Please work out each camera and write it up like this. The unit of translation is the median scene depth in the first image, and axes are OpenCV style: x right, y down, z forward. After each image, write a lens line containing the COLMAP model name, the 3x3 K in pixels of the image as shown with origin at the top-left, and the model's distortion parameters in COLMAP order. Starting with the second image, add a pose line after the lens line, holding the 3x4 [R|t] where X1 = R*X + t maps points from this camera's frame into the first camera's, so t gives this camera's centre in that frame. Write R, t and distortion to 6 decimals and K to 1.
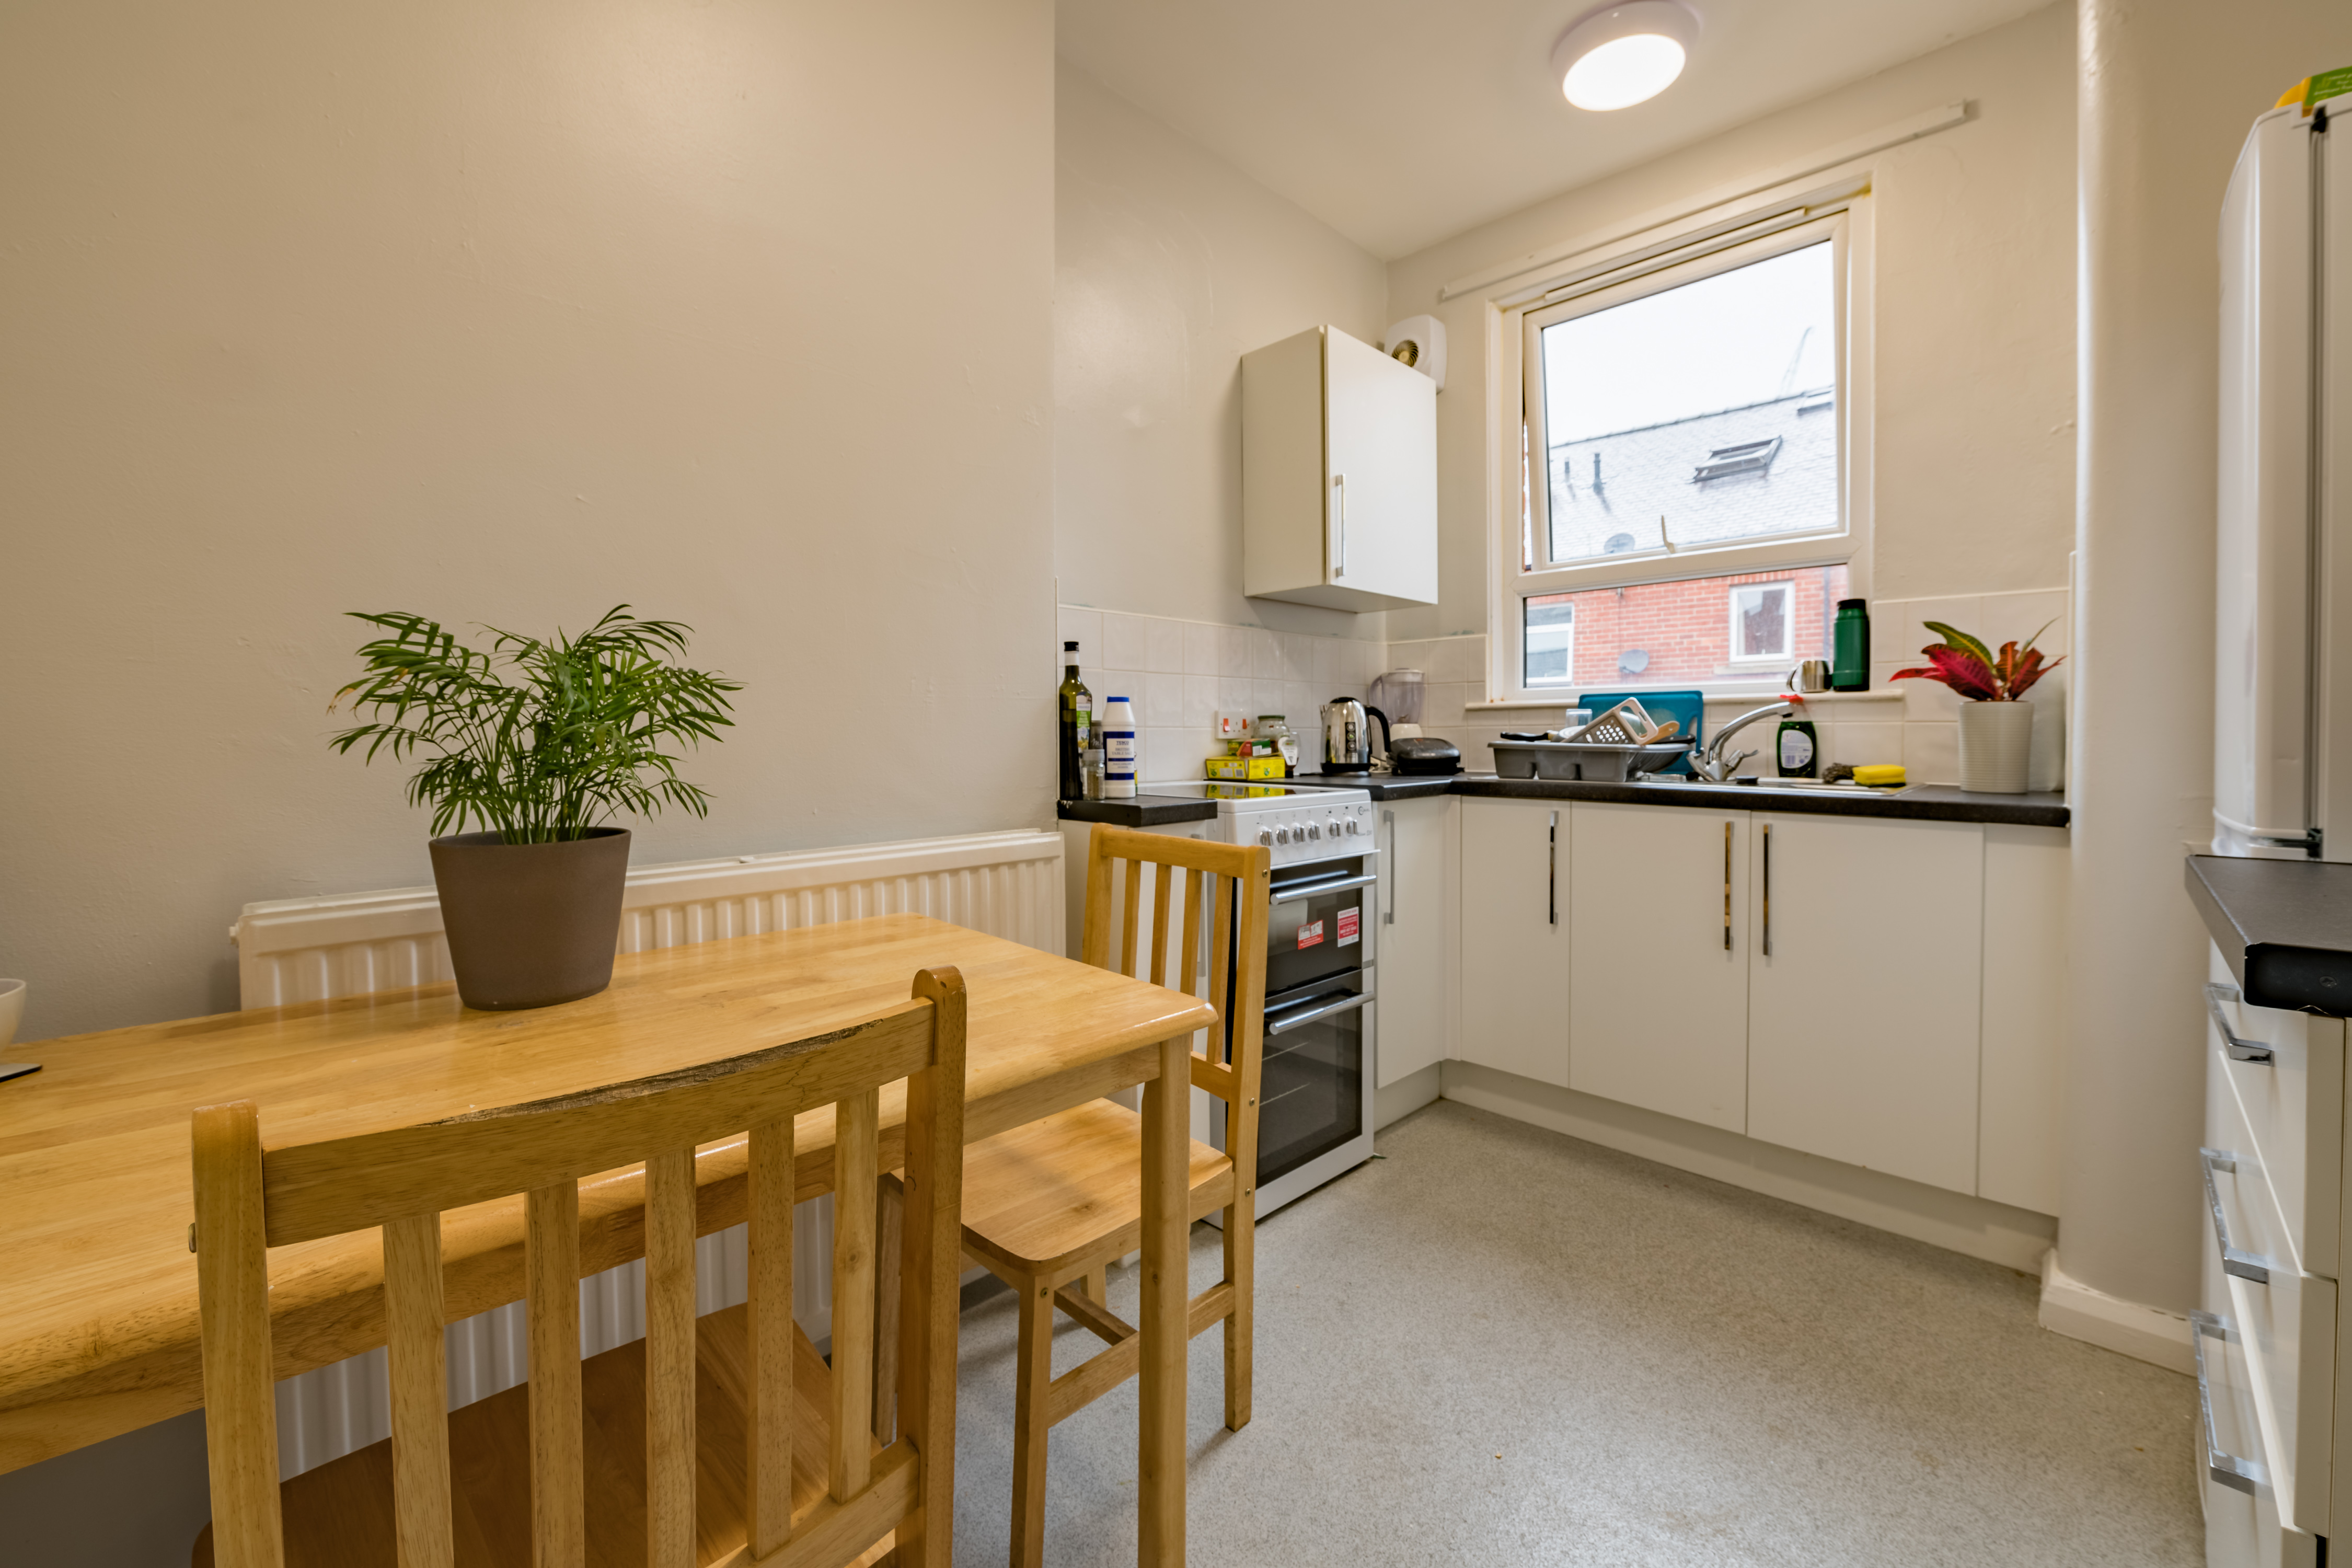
lens RADIAL K [[938.3, 0, 1176.7], [0, 938.3, 791.7], [0, 0, 1]] dist [-0.008409, -0.000906]
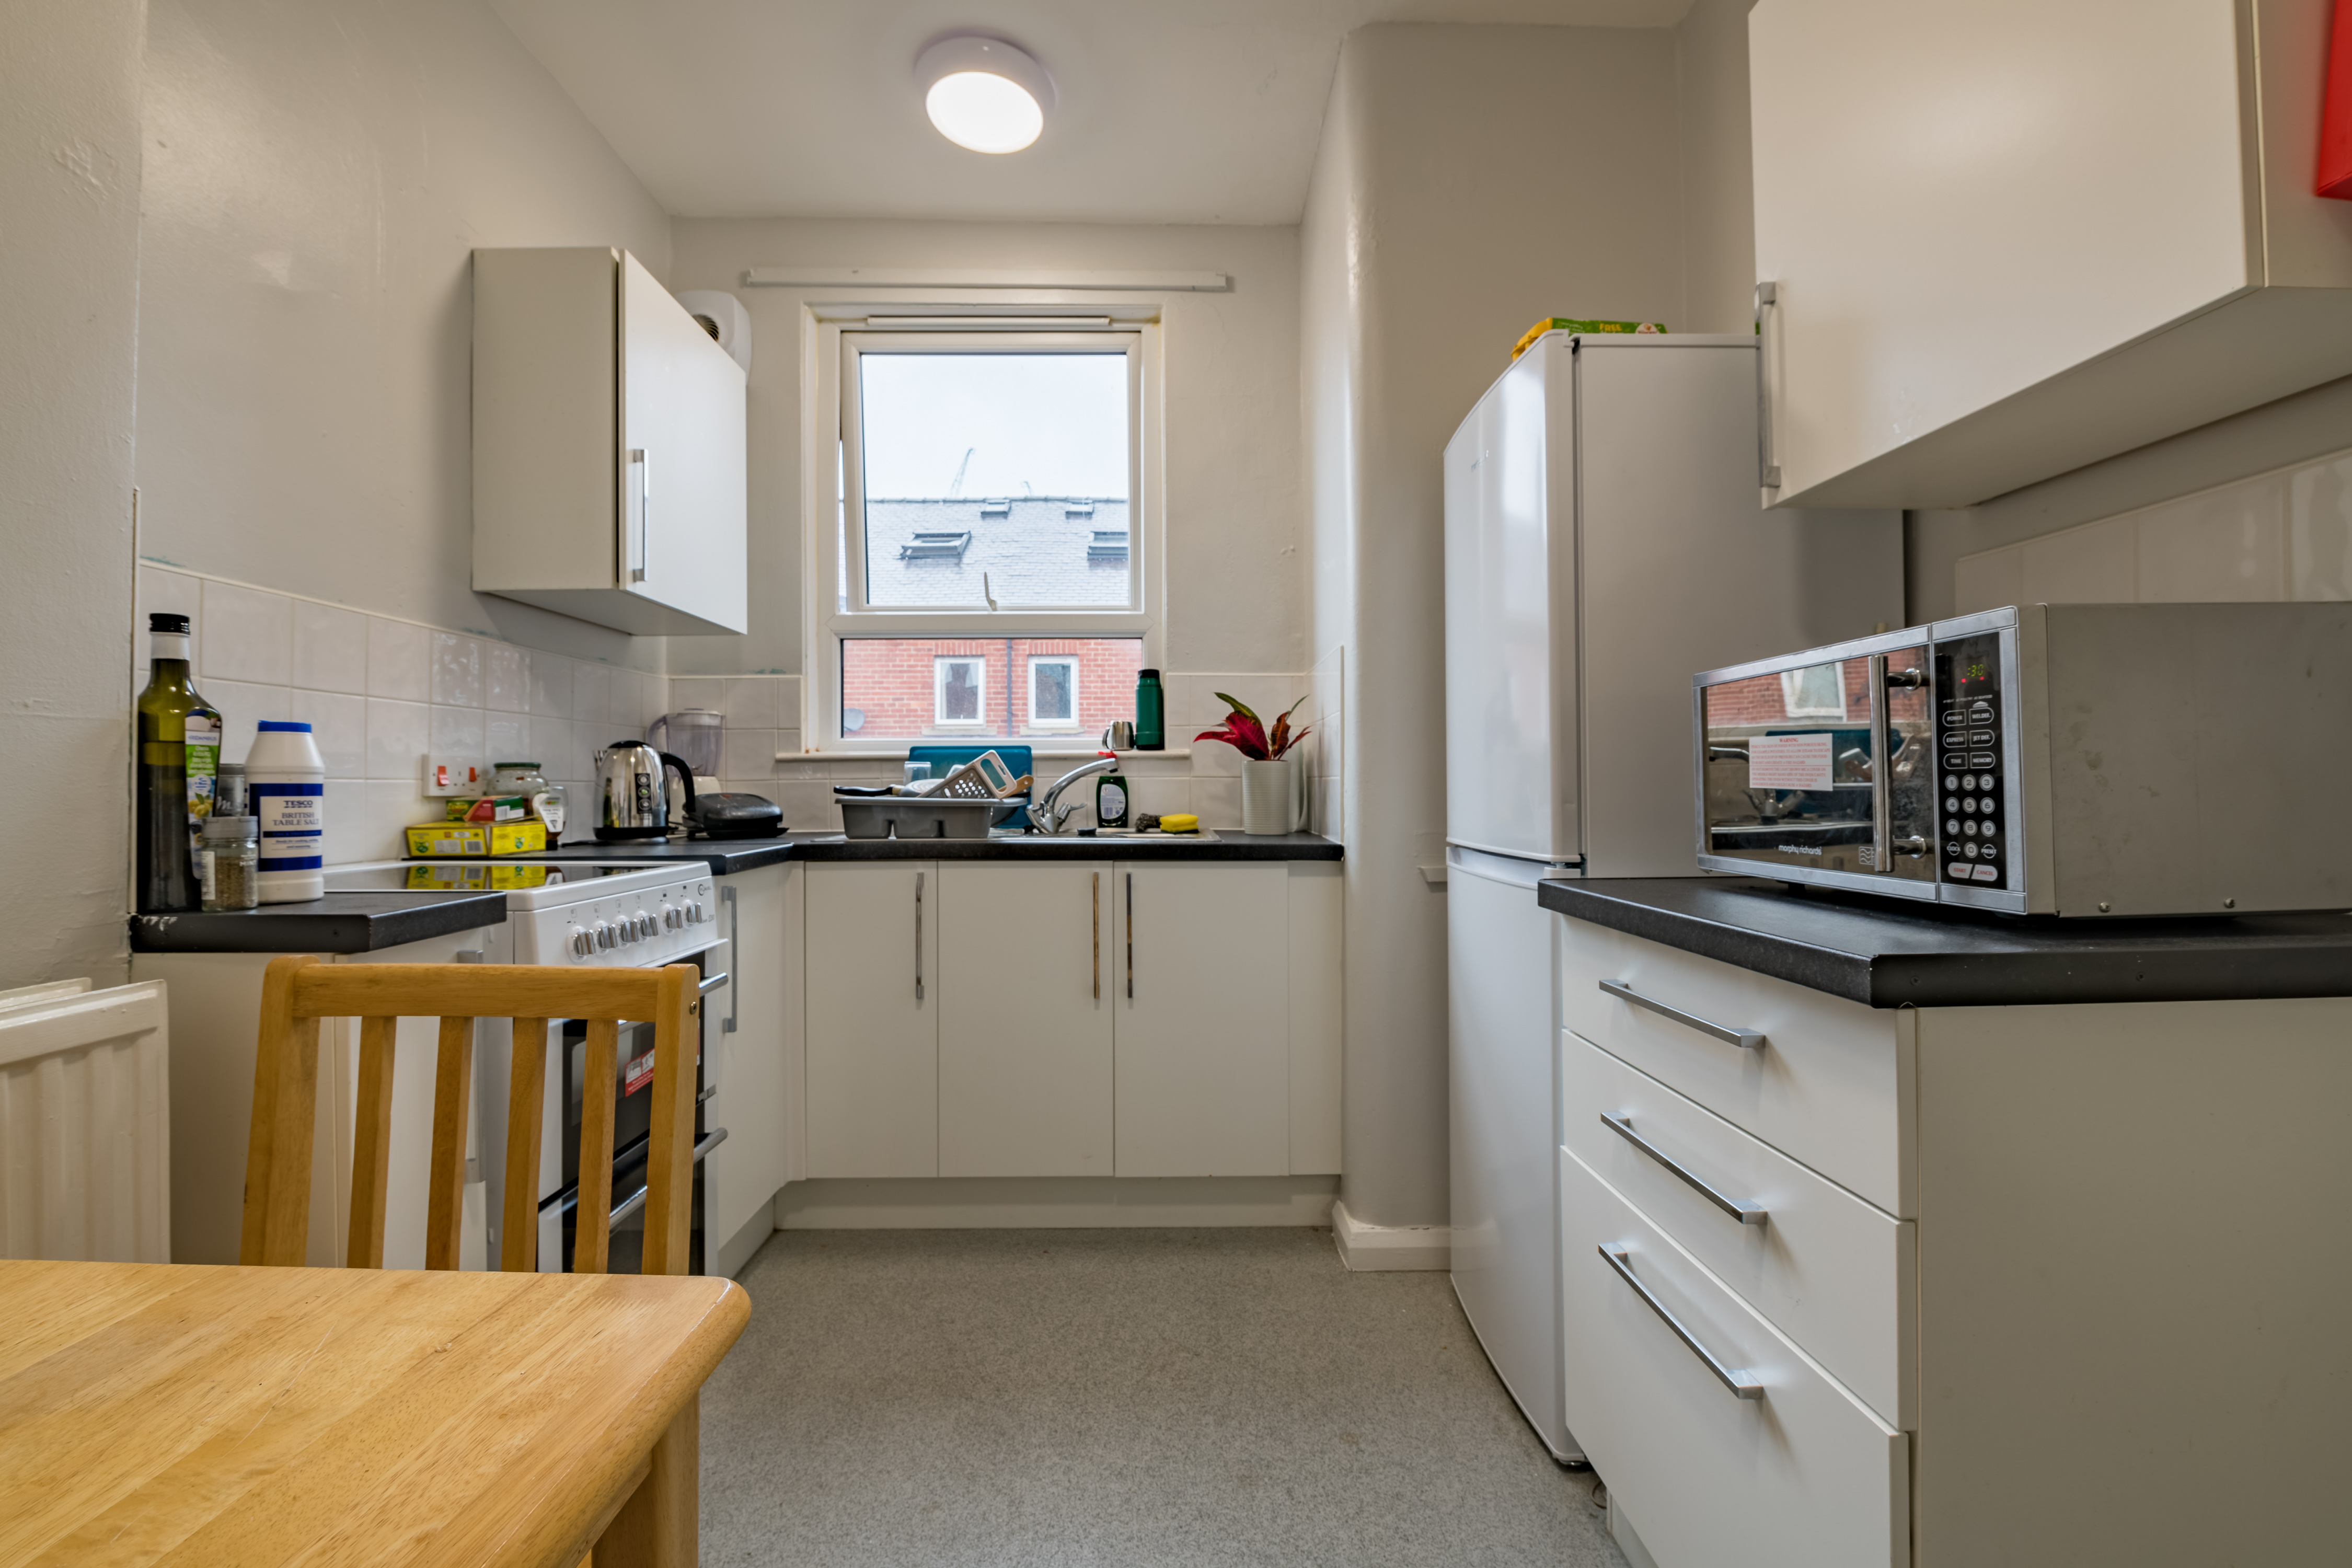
lens RADIAL K [[938.3, 0, 1176.7], [0, 938.3, 791.7], [0, 0, 1]] dist [-0.008409, -0.000906]
pose [[0.691473, -0.003562, 0.722394, -0.078292], [0.046748, 0.998112, -0.039825, -0.009929], [-0.720888, 0.061309, 0.690334, 0.187321]]
